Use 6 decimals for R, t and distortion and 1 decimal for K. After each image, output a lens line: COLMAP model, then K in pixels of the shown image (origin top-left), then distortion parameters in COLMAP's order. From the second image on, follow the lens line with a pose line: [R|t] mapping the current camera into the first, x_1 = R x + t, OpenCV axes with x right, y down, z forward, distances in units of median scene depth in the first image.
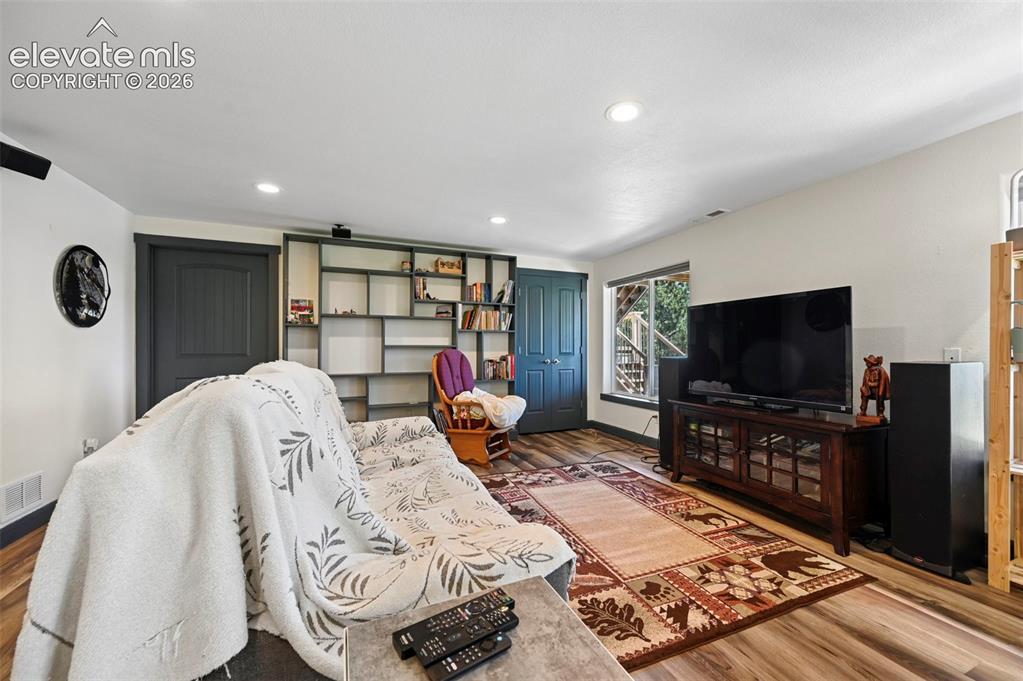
lens RADIAL K [[412.6, 0, 515.3], [0, 412.6, 345.9], [0, 0, 1]] dist [-0.000896, 0.000161]
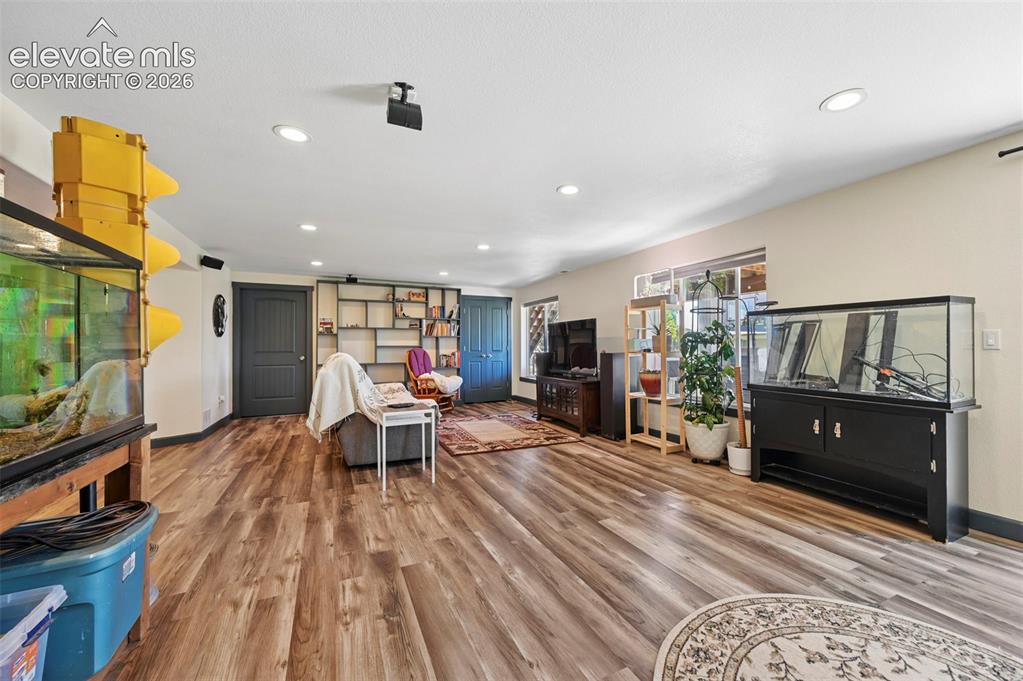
lens RADIAL K [[412.6, 0, 509.5], [0, 412.6, 343.3], [0, 0, 1]] dist [-0.000896, 0.000161]
pose [[0.999701, -0.003031, 0.024259, 0.157634], [0.003142, 0.999985, -0.004553, -0.002394], [-0.024245, 0.004628, 0.999695, -0.604596]]
